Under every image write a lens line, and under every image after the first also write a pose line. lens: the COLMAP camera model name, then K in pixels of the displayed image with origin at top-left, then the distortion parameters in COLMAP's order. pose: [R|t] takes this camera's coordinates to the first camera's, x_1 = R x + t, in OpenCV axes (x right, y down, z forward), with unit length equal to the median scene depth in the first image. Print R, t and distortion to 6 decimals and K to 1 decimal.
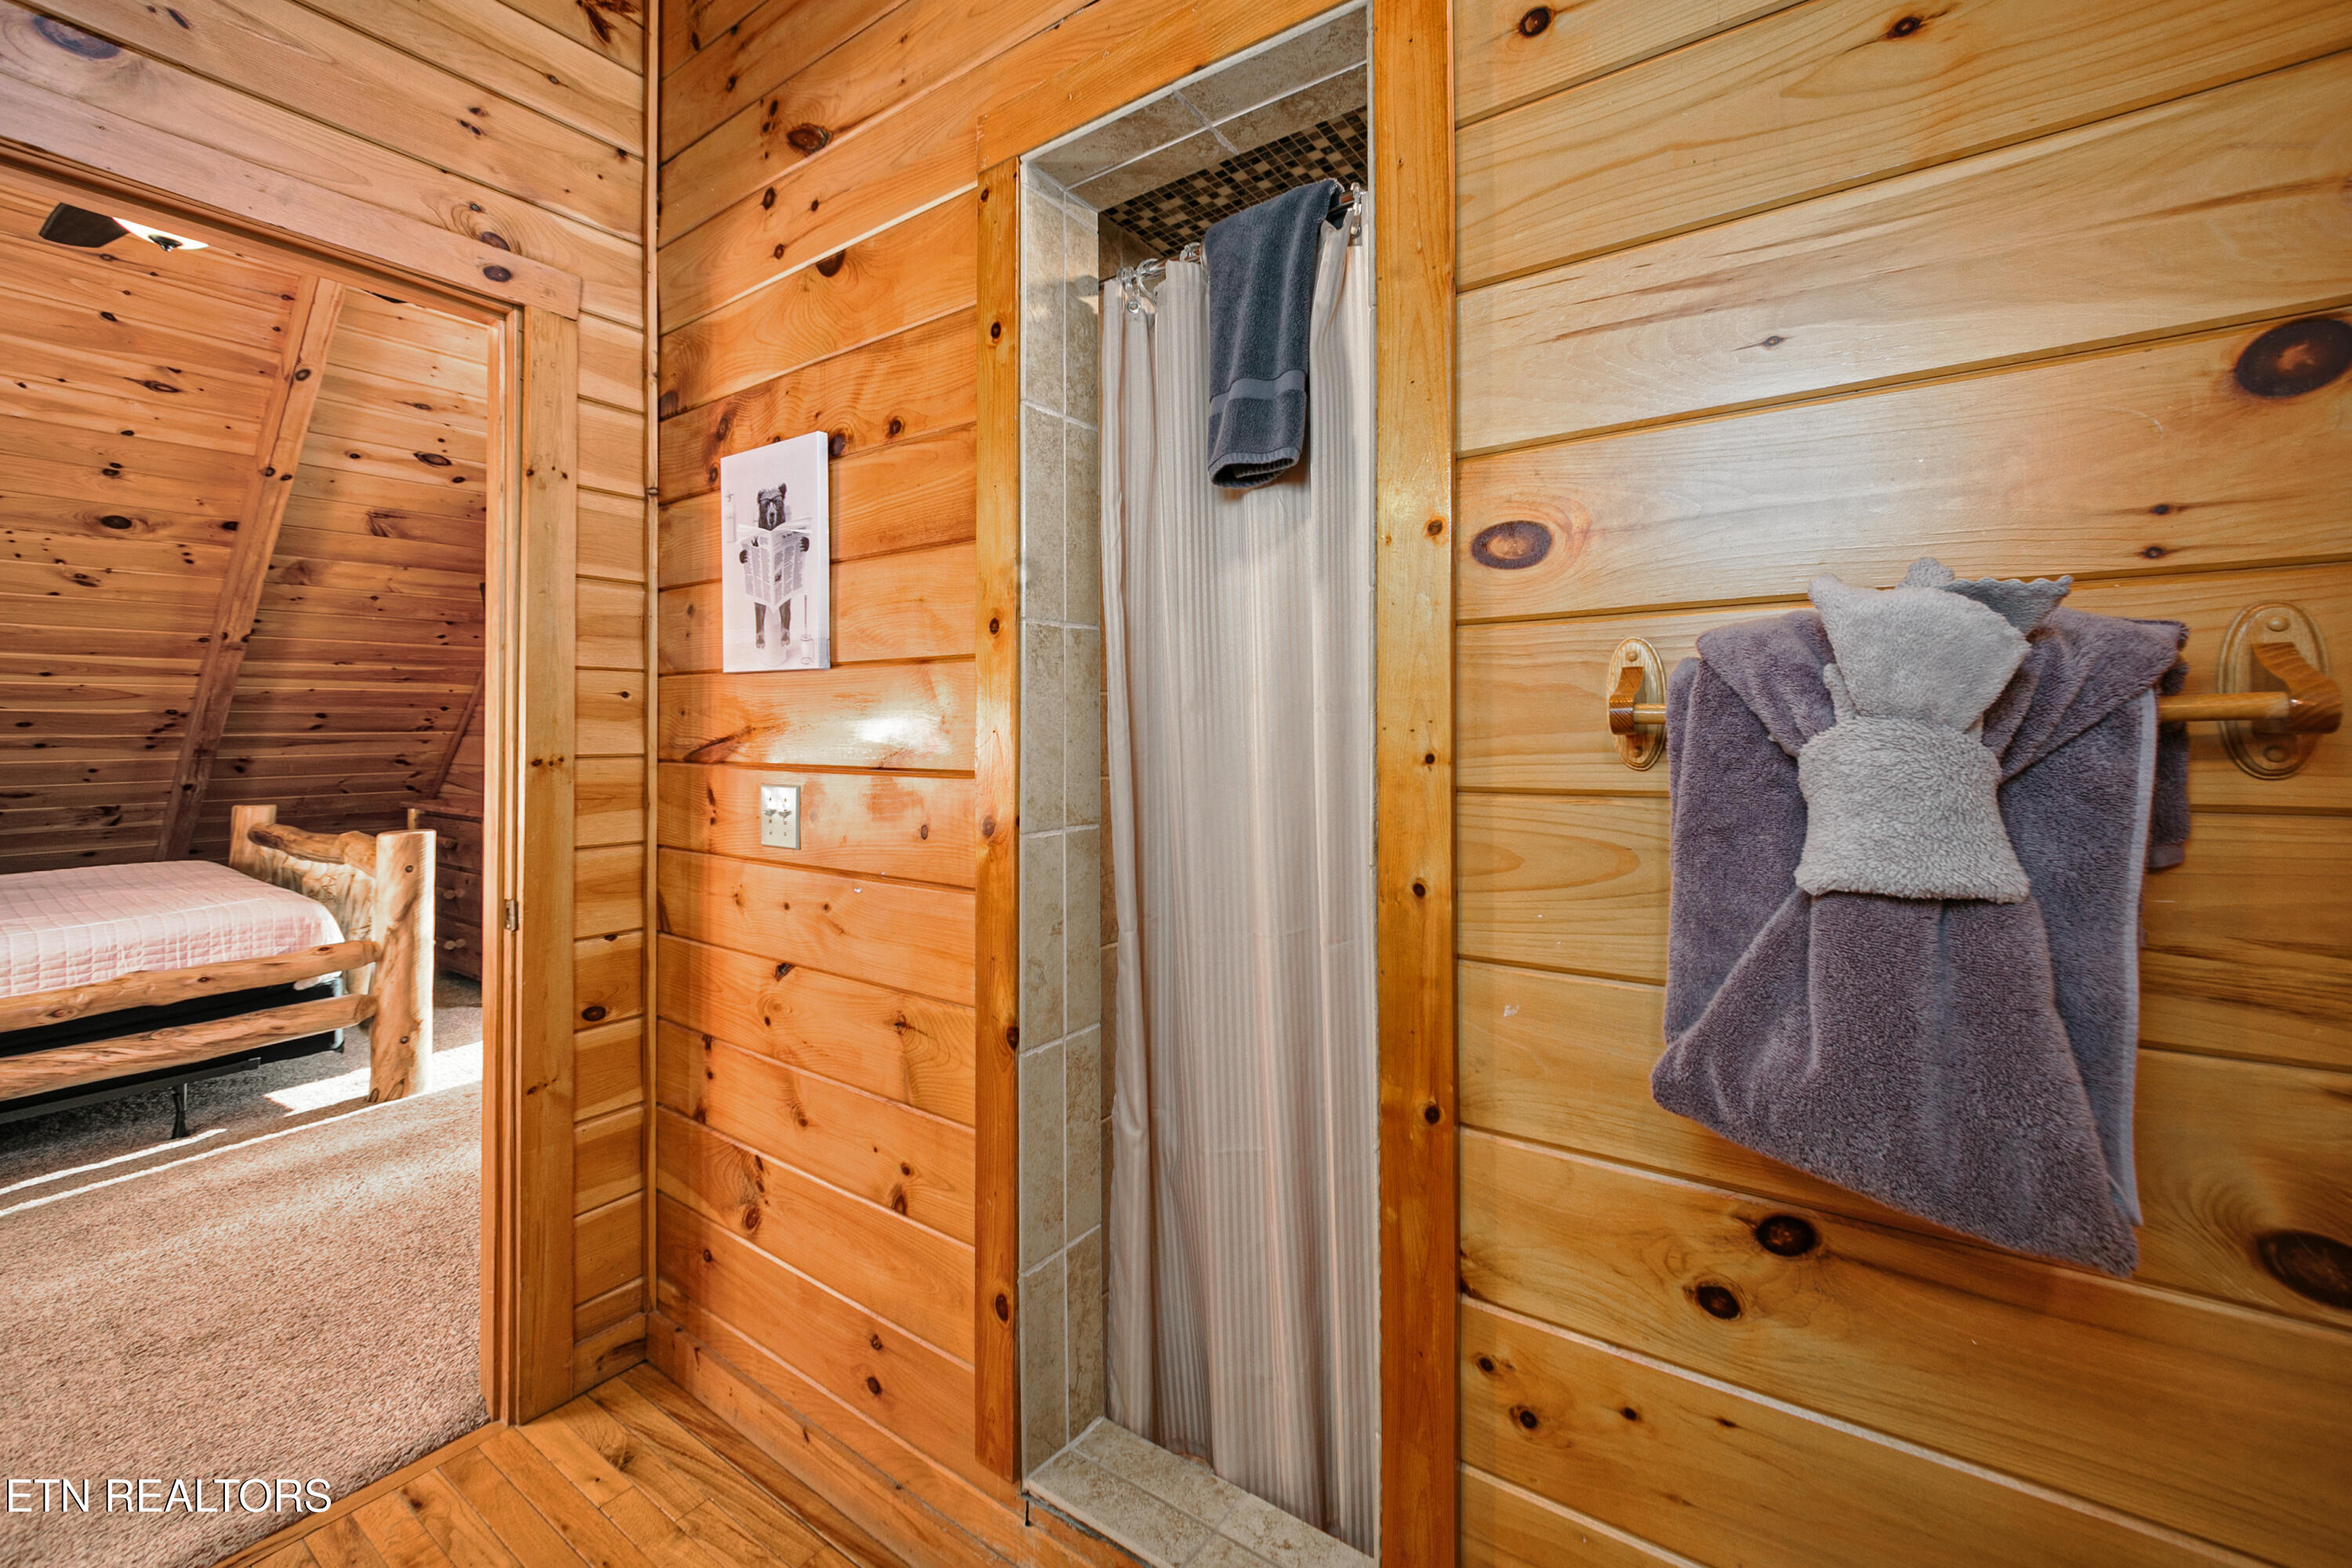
lens RADIAL K [[934.9, 0, 1181.9], [0, 934.9, 721.2], [0, 0, 1]] dist [0.000062, 0.000076]
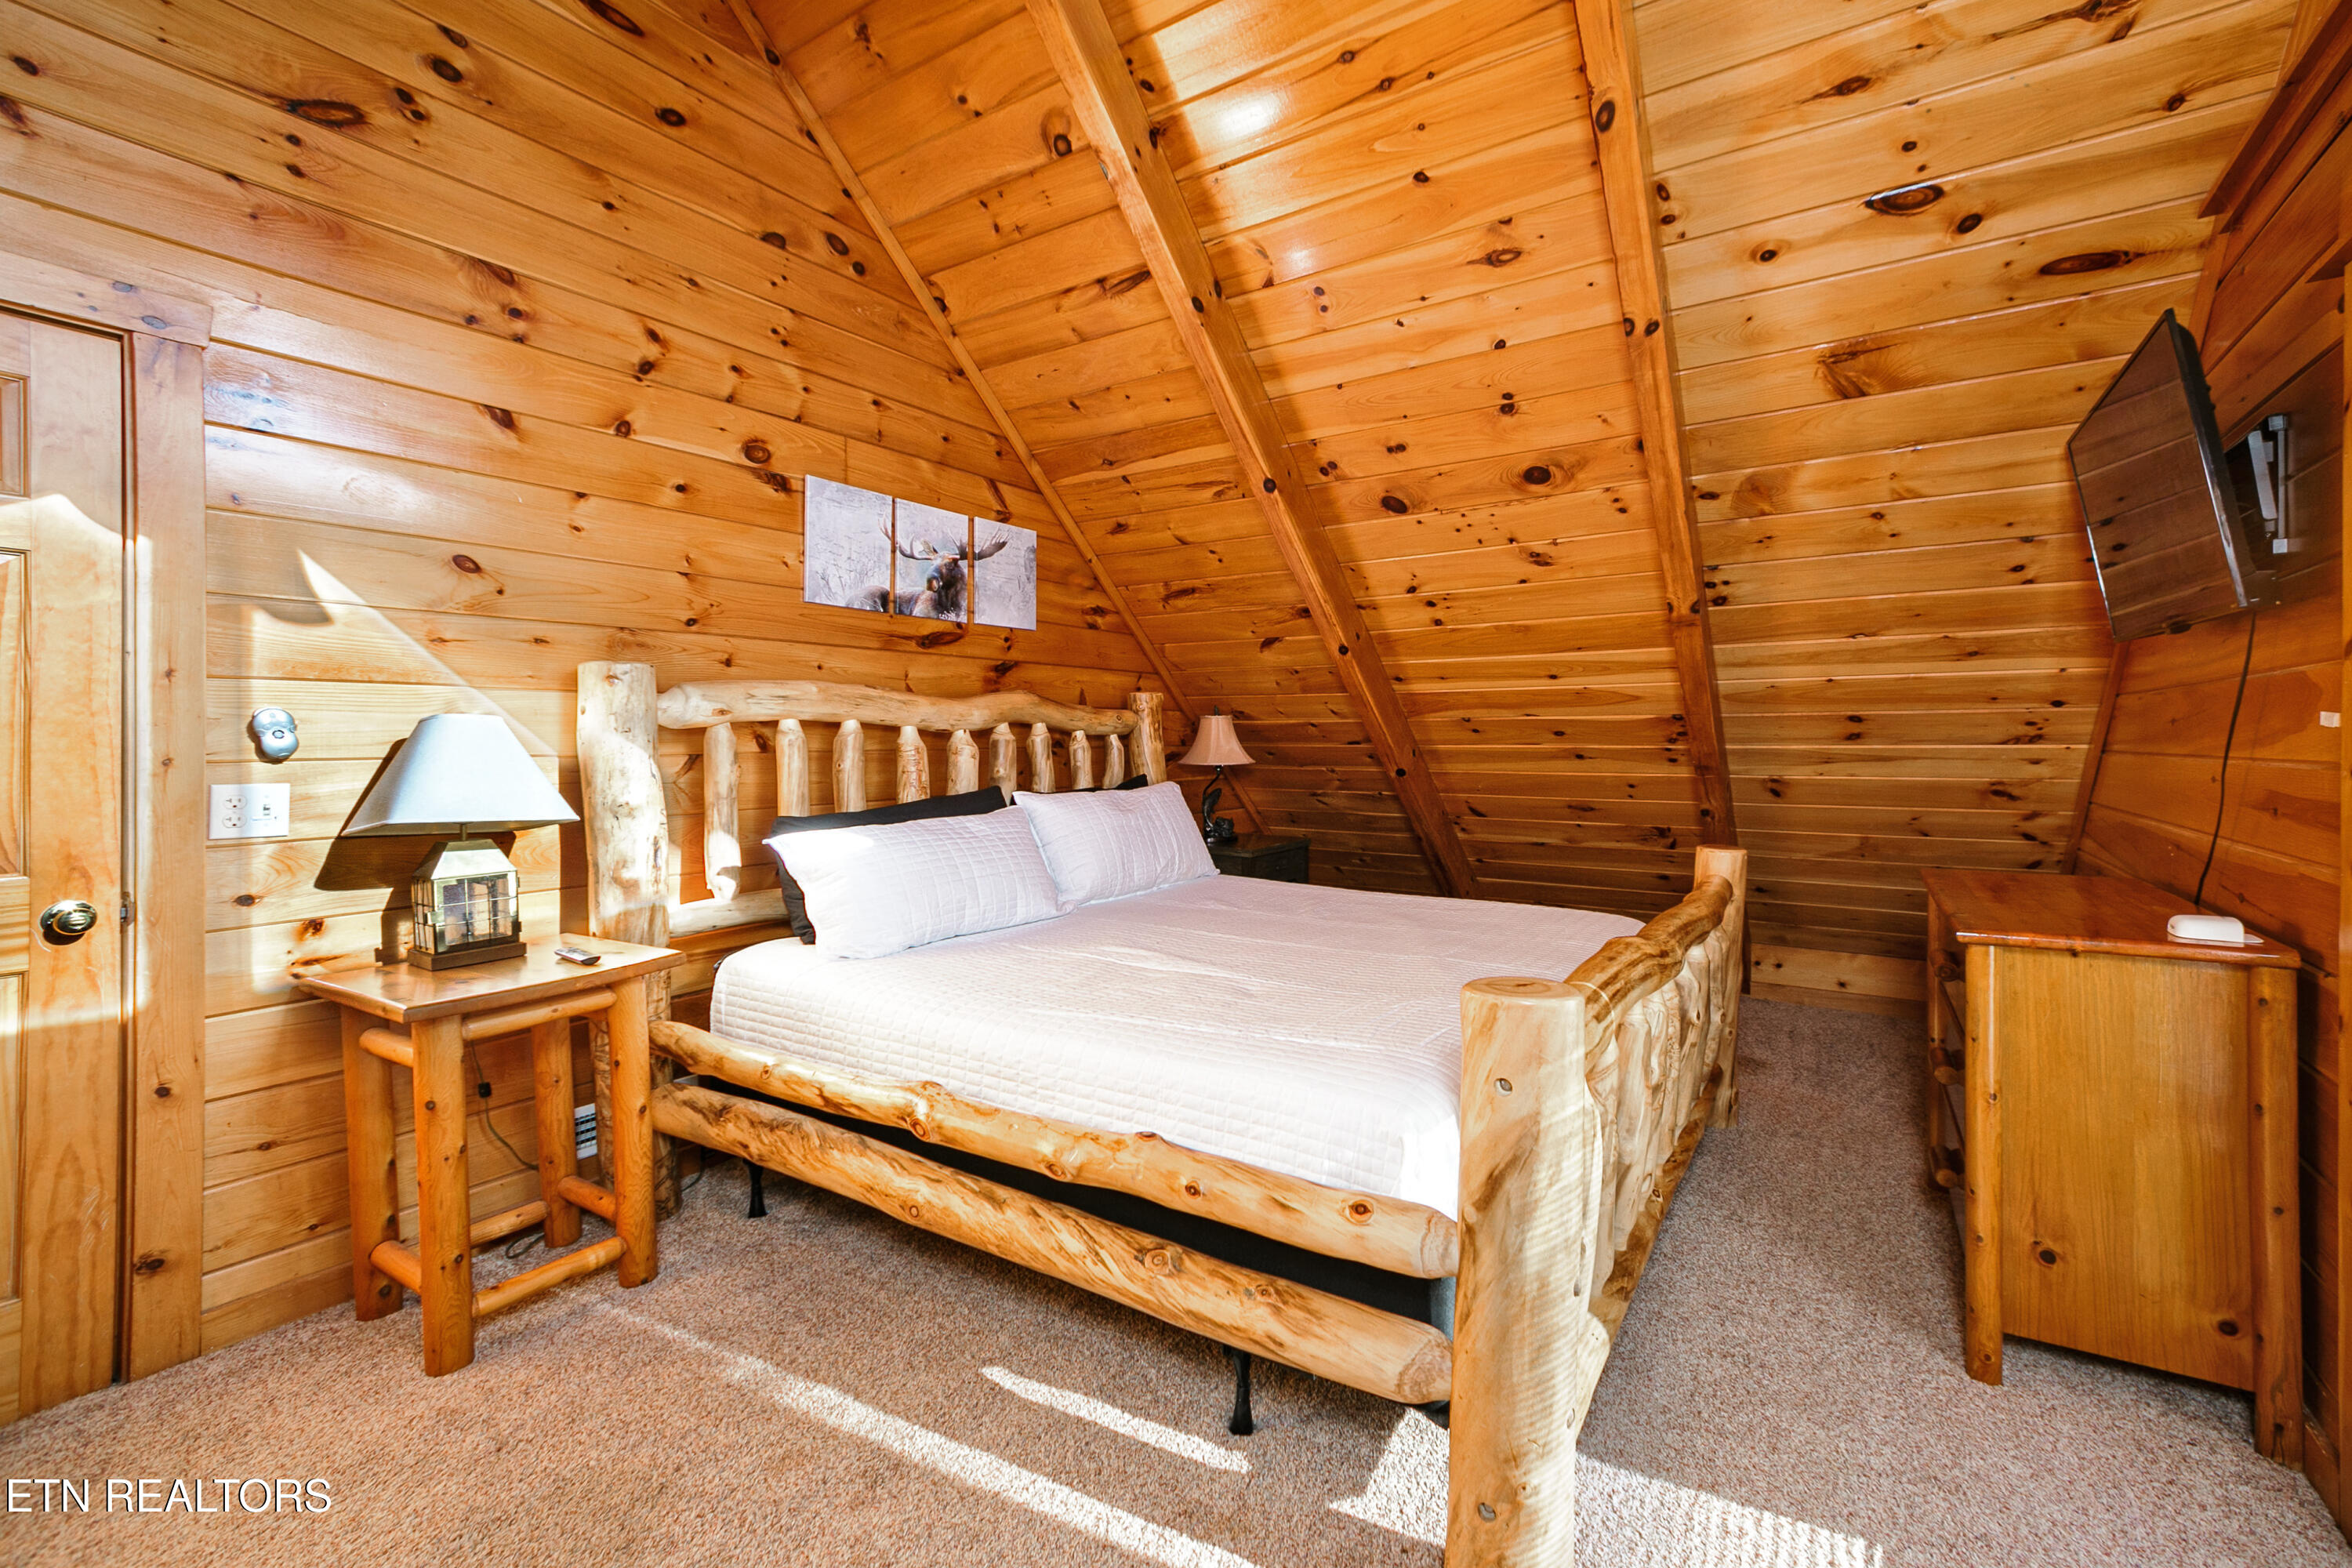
lens RADIAL K [[970.7, 0, 1178.6], [0, 970.7, 745.3], [0, 0, 1]] dist [-0.000397, -0.000258]
pose [[0.028979, 0.007386, -0.999553, -0.282209], [0.004339, 0.999962, 0.007515, 0.006277], [0.999571, -0.004554, 0.028946, 0.576529]]
